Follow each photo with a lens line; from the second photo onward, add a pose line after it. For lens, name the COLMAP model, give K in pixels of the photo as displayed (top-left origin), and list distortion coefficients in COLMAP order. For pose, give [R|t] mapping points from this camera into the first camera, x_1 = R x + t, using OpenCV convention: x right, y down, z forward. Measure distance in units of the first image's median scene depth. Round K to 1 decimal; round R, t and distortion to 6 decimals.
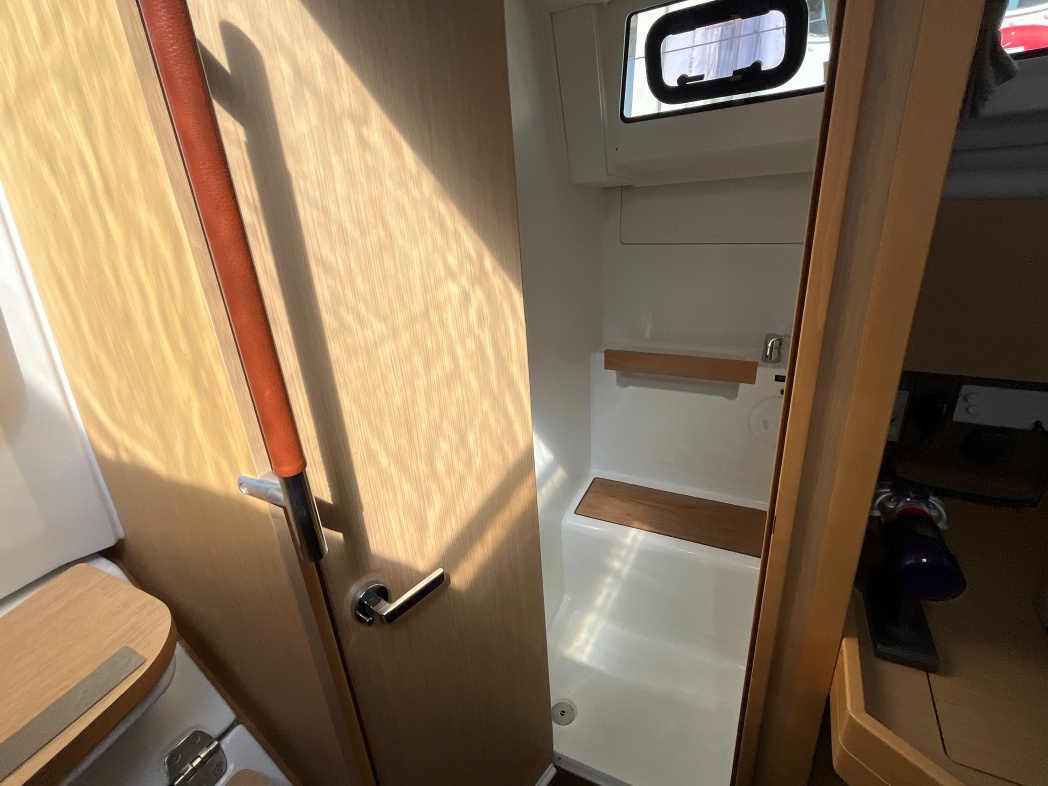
lens RADIAL K [[507.6, 0, 526.0], [0, 507.6, 408.9], [0, 0, 1]] dist [-0.002030, 0.000042]
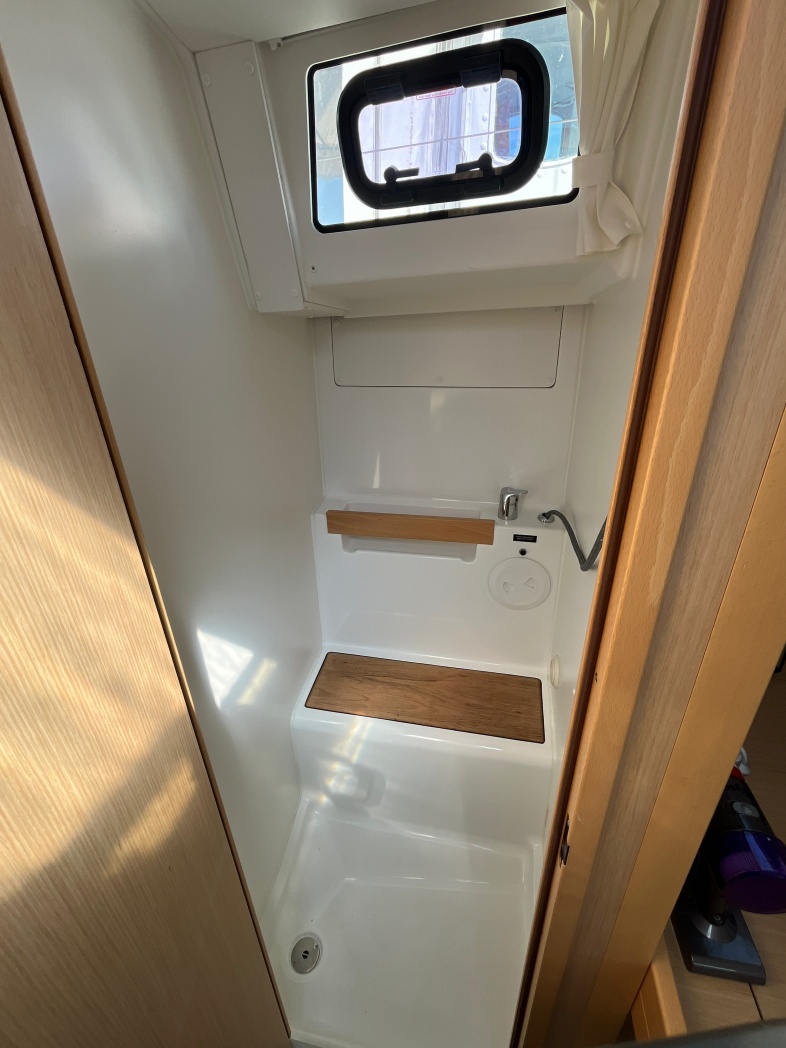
lens RADIAL K [[446.3, 0, 392.0], [0, 446.3, 523.9], [0, 0, 1]] dist [-0.002044, -0.000150]
pose [[0.967825, -0.073903, 0.240526, 0.089295], [0.066710, 0.997052, 0.037920, -0.128685], [-0.242620, -0.020654, 0.969902, 0.275791]]
